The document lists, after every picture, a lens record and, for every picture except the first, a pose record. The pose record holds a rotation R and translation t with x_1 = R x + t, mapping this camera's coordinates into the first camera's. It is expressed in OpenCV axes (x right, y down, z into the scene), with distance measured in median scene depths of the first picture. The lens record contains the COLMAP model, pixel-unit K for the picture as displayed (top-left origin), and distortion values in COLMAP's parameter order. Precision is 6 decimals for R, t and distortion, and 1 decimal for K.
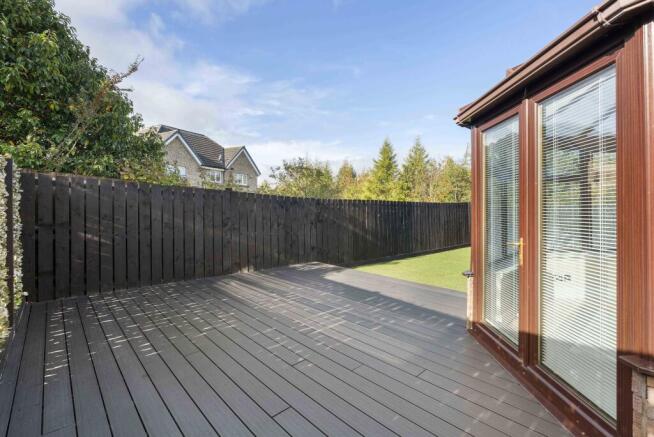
lens RADIAL K [[300.2, 0, 324.9], [0, 300.2, 207.8], [0, 0, 1]] dist [-0.001160, 0.000105]
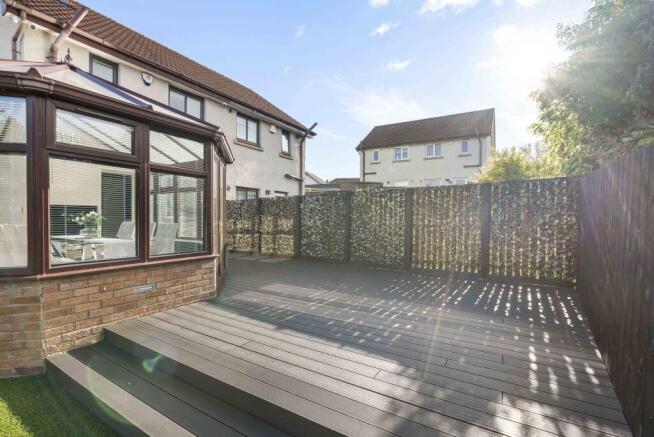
lens RADIAL K [[297.9, 0, 327.8], [0, 297.9, 221.1], [0, 0, 1]] dist [-0.004761, -0.000167]
pose [[-0.962003, -0.001672, -0.273035, 0.310347], [-0.006057, 0.999866, 0.015217, 0.038756], [0.272973, 0.016292, -0.961884, 2.062448]]
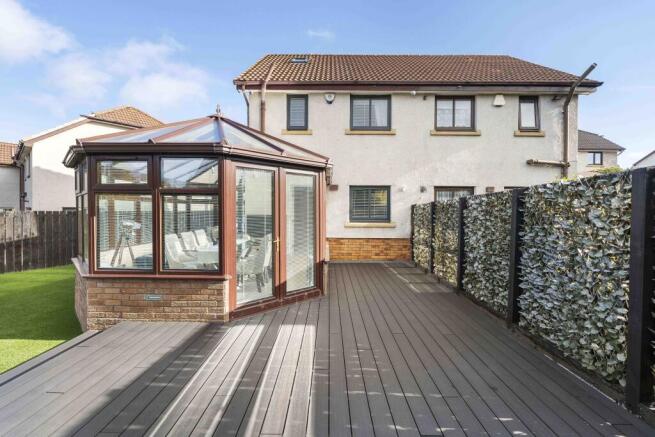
lens RADIAL K [[292.7, 0, 324.2], [0, 292.7, 213.5], [0, 0, 1]] dist [-0.002075, -0.000134]
pose [[-0.726268, -0.008177, 0.687364, -0.553758], [-0.002215, 0.999952, 0.009555, -0.048339], [-0.687409, 0.005417, -0.726251, 1.379919]]
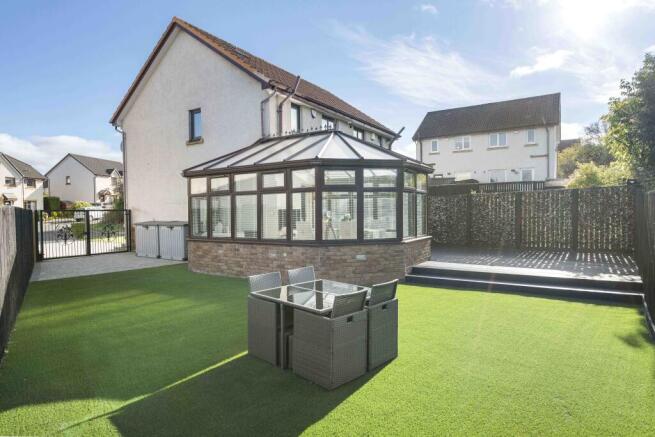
lens RADIAL K [[382.2, 0, 327.5], [0, 382.2, 218.5], [0, 0, 1]] dist [0.000409, -0.000220]
pose [[-0.966371, 0.022374, -0.256178, 1.755516], [0.017051, 0.999591, 0.022979, -0.007365], [0.256587, 0.017838, -0.966356, 3.213379]]
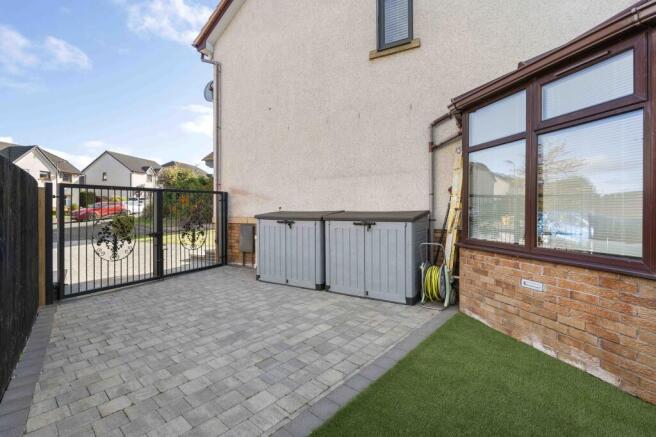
lens RADIAL K [[301.1, 0, 325.9], [0, 301.1, 207.8], [0, 0, 1]] dist [-0.001160, 0.000105]
pose [[-0.953743, 0.005953, -0.300563, 2.726080], [0.007748, 0.999959, -0.004780, 0.066272], [0.300522, -0.006888, -0.953750, 0.681497]]
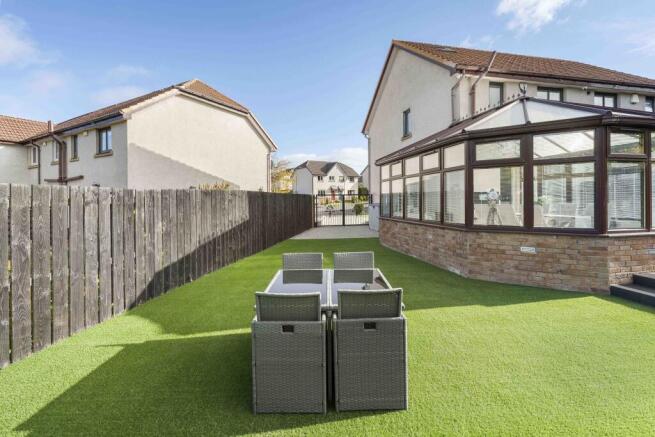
lens RADIAL K [[293.7, 0, 327.5], [0, 293.7, 201.7], [0, 0, 1]] dist [-0.002547, -0.000529]
pose [[-0.862462, 0.010501, 0.506013, 1.133848], [0.015274, 0.999869, 0.005283, 0.031284], [-0.505891, 0.012285, -0.862510, 2.741660]]
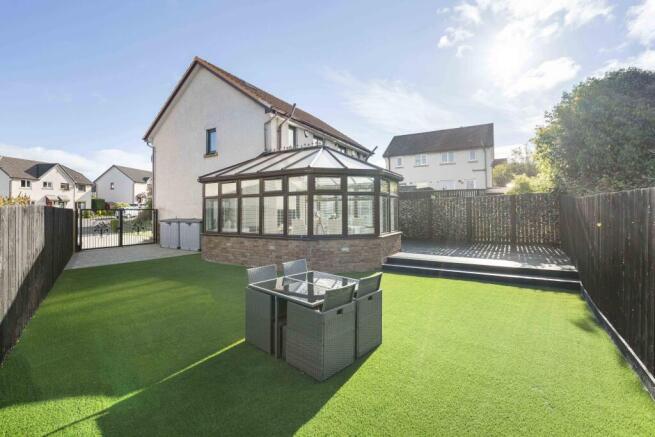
lens RADIAL K [[292.8, 0, 325.7], [0, 292.8, 204.4], [0, 0, 1]] dist [-0.001848, 0.000087]
pose [[-0.957865, 0.005061, -0.287173, 1.722245], [0.011363, 0.999730, -0.020285, -0.004272], [0.286993, -0.022694, -0.957664, 3.056765]]
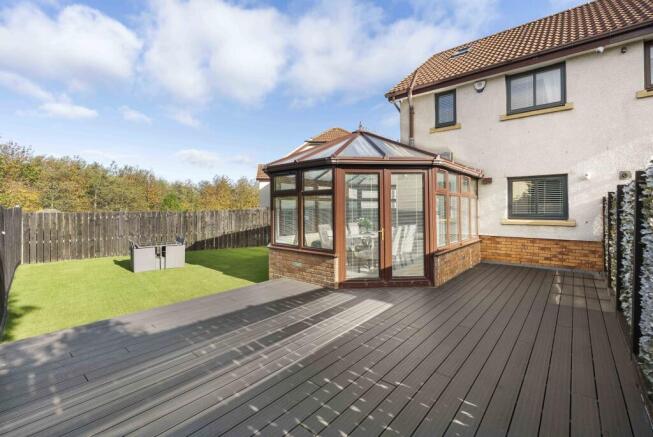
lens RADIAL K [[291.9, 0, 324.8], [0, 291.9, 204.4], [0, 0, 1]] dist [-0.001848, 0.000087]
pose [[-0.119721, 0.016602, 0.992669, -0.968584], [0.004527, 0.999859, -0.016177, -0.032349], [-0.992797, 0.002557, -0.119779, 1.083242]]
